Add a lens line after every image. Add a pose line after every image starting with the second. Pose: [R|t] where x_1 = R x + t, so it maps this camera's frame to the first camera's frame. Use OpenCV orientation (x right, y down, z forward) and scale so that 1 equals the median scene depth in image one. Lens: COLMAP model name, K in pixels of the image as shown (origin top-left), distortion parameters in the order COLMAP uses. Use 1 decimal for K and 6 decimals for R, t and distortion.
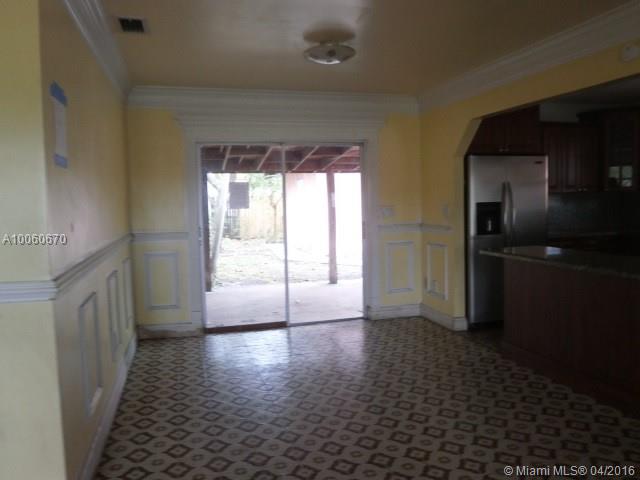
lens RADIAL K [[510.6, 0, 320.0], [0, 510.6, 240.0], [0, 0, 1]] dist [-0.069693, 0.000862]
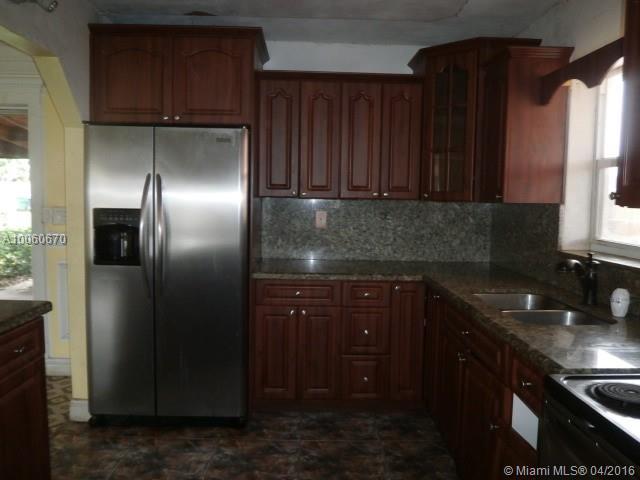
lens RADIAL K [[510.6, 0, 320.0], [0, 510.6, 240.0], [0, 0, 1]] dist [-0.069693, 0.000862]
pose [[0.970185, 0.069859, -0.232081, 0.670803], [-0.068013, 0.997557, 0.015956, -0.062350], [0.232628, 0.000304, 0.972566, 0.494573]]
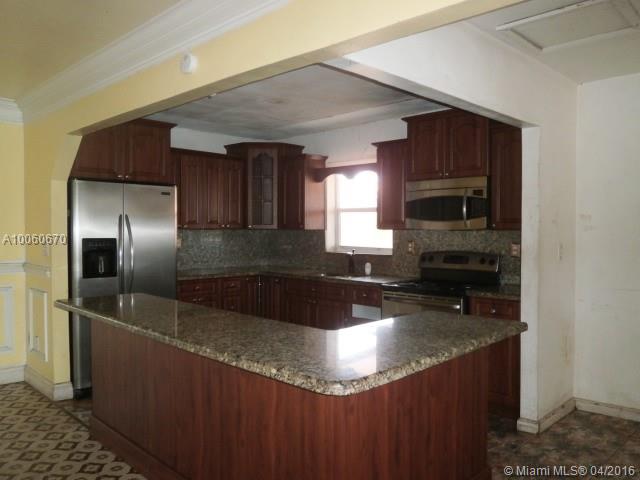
lens RADIAL K [[510.6, 0, 320.0], [0, 510.6, 240.0], [0, 0, 1]] dist [-0.069693, 0.000862]
pose [[0.866967, 0.022484, 0.497857, 0.231612], [0.010789, 0.997901, -0.063855, -0.015139], [-0.498248, 0.060731, 0.864905, 0.116137]]
